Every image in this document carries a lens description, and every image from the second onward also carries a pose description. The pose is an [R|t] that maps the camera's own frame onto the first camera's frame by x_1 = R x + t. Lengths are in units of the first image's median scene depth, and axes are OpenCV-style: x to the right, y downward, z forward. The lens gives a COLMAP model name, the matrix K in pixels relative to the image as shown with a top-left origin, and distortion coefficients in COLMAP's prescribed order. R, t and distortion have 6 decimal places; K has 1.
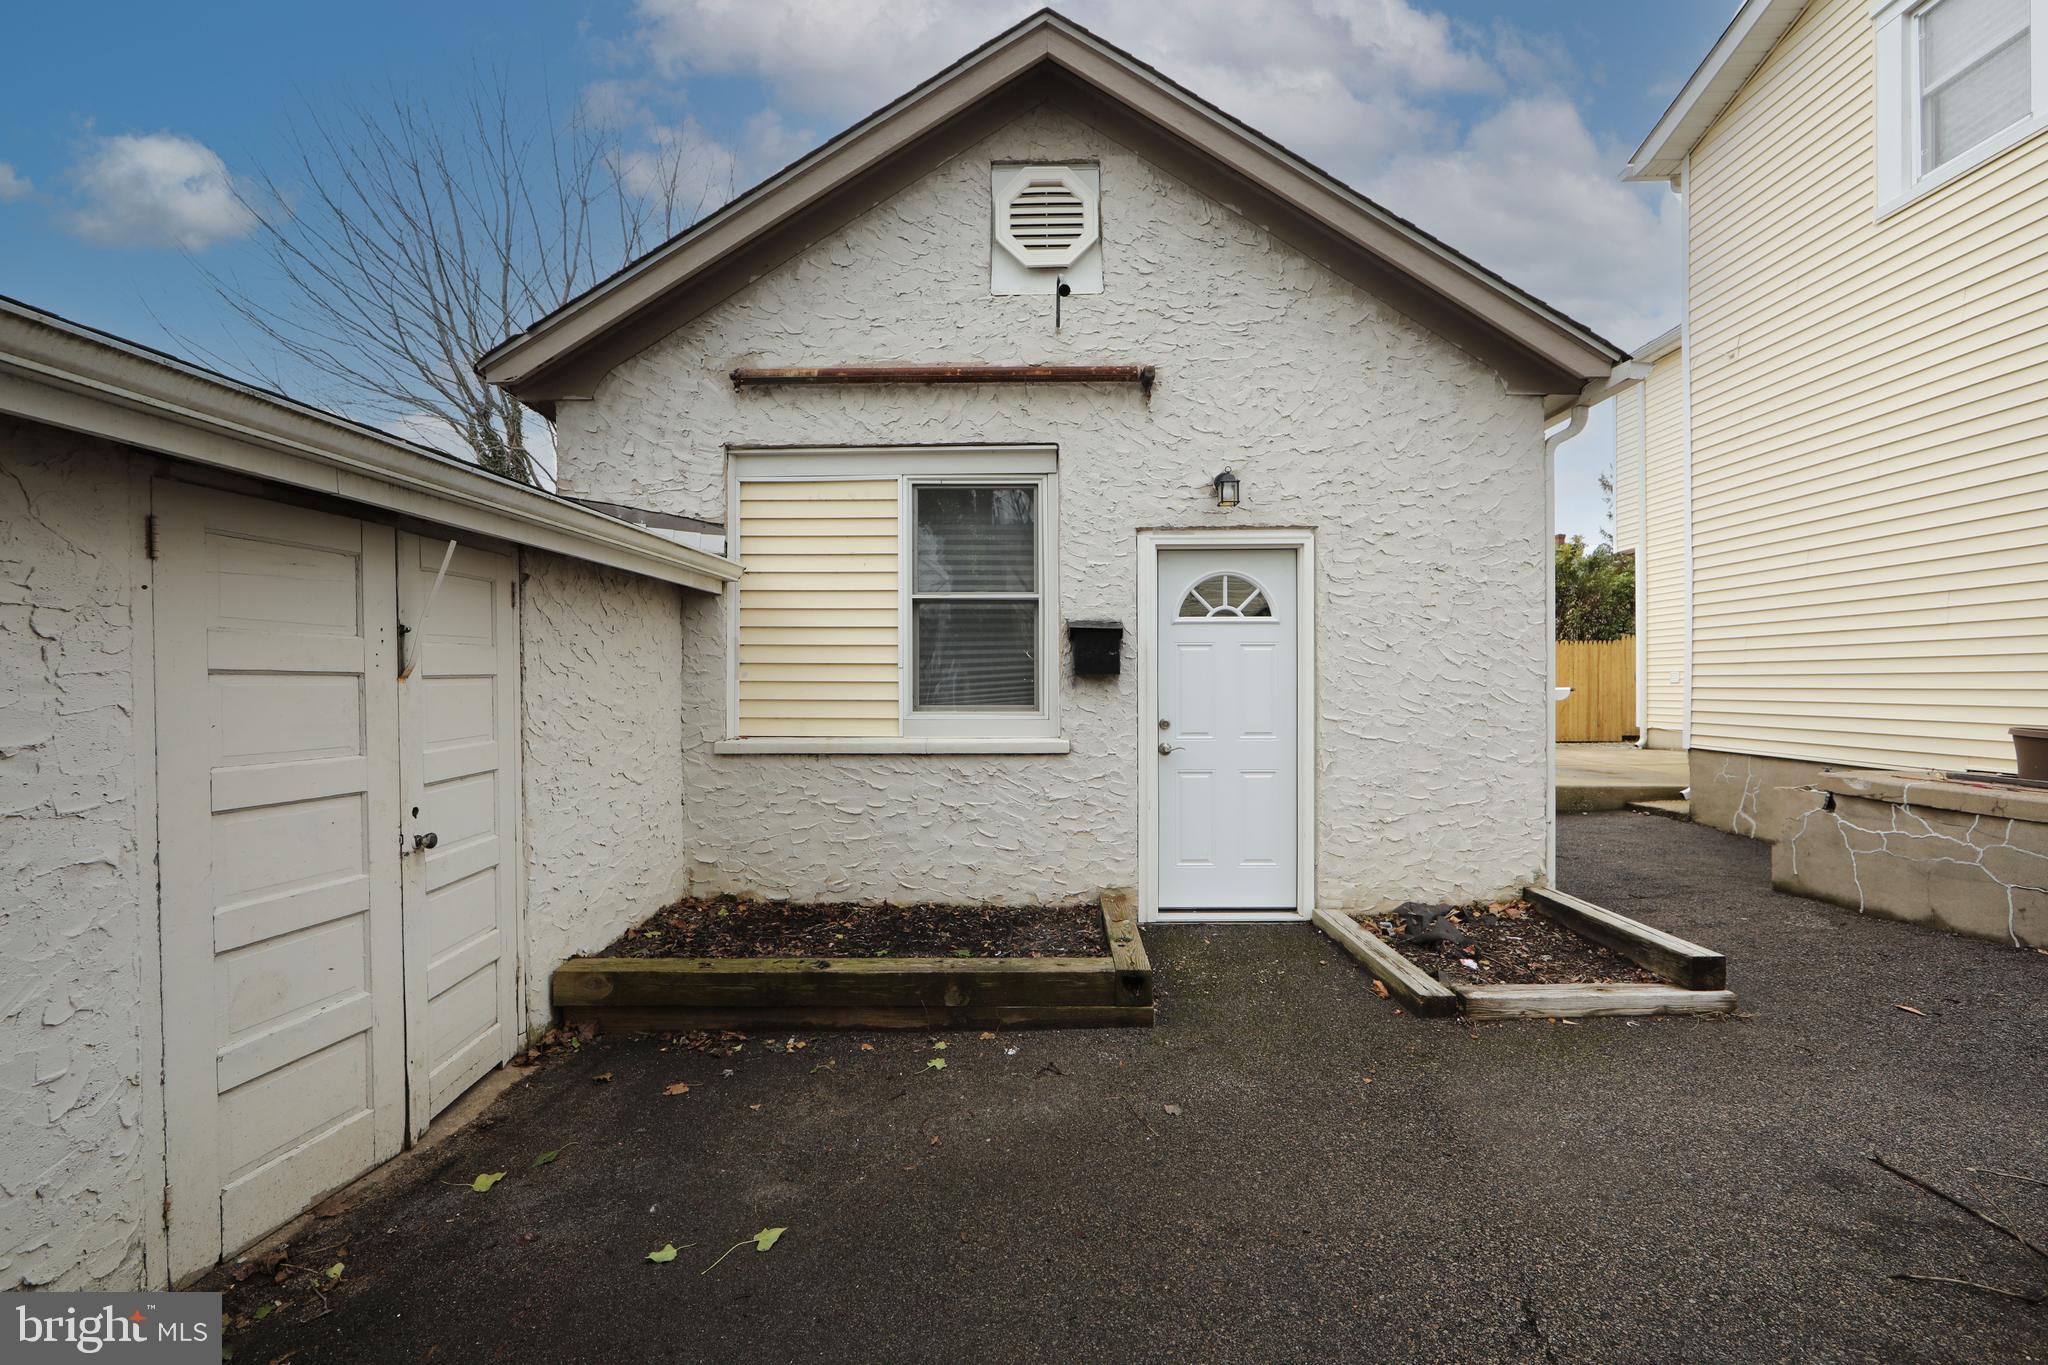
lens RADIAL K [[806.6, 0, 1031.6], [0, 806.6, 684.3], [0, 0, 1]] dist [-0.013610, 0.002701]
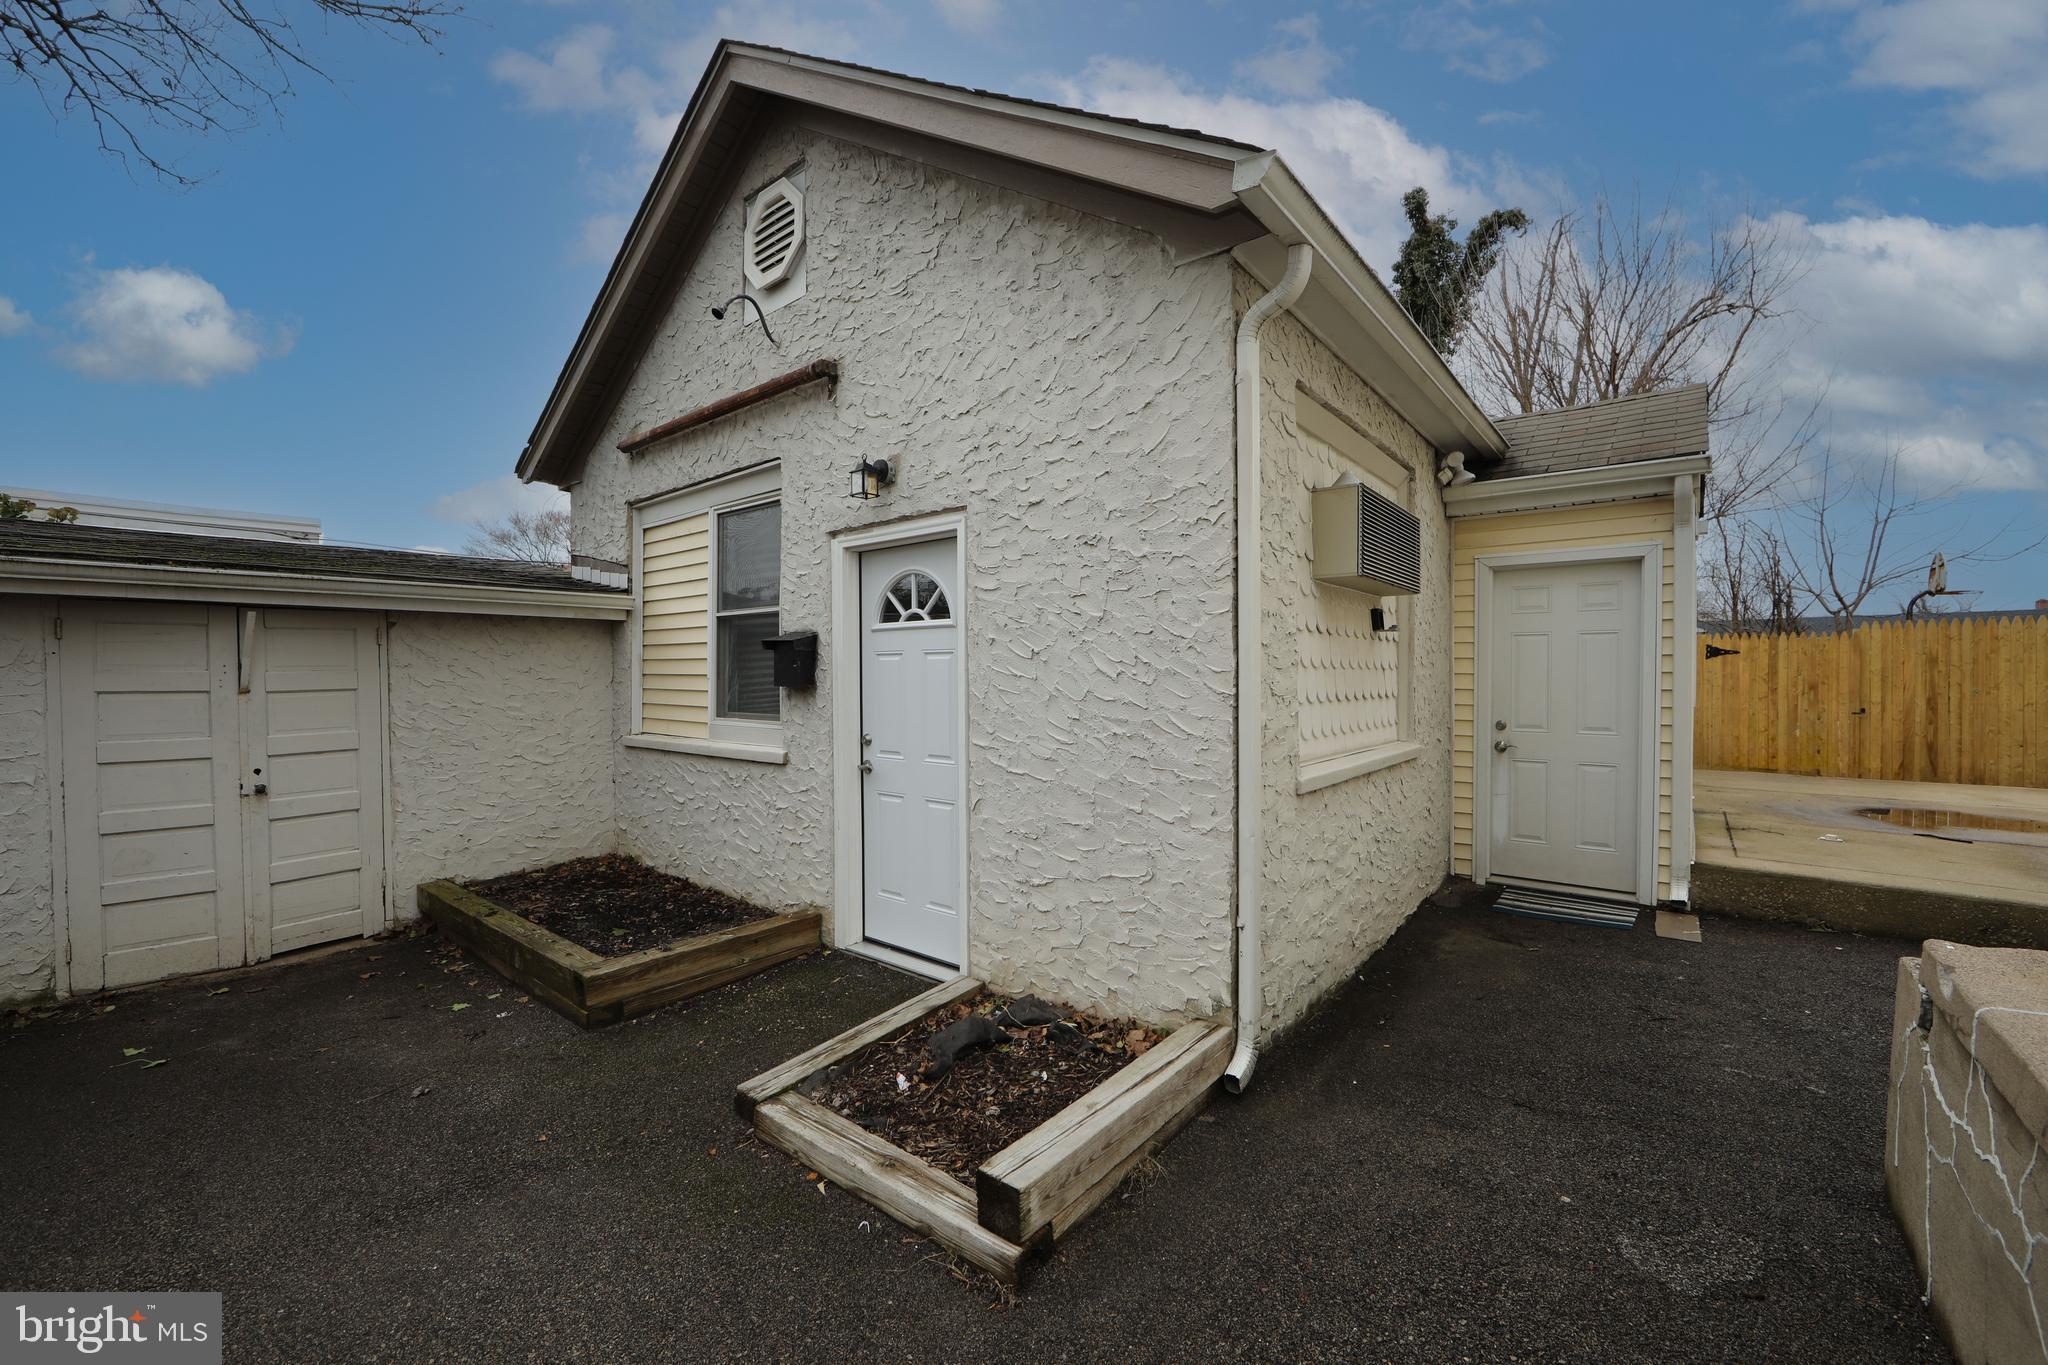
lens RADIAL K [[806.6, 0, 1024.2], [0, 806.6, 684.7], [0, 0, 1]] dist [-0.013610, 0.002701]
pose [[0.780273, 0.007568, -0.625393, 0.909224], [0.000996, 0.999910, 0.013344, -0.027260], [0.625438, -0.011035, 0.780196, 0.403096]]
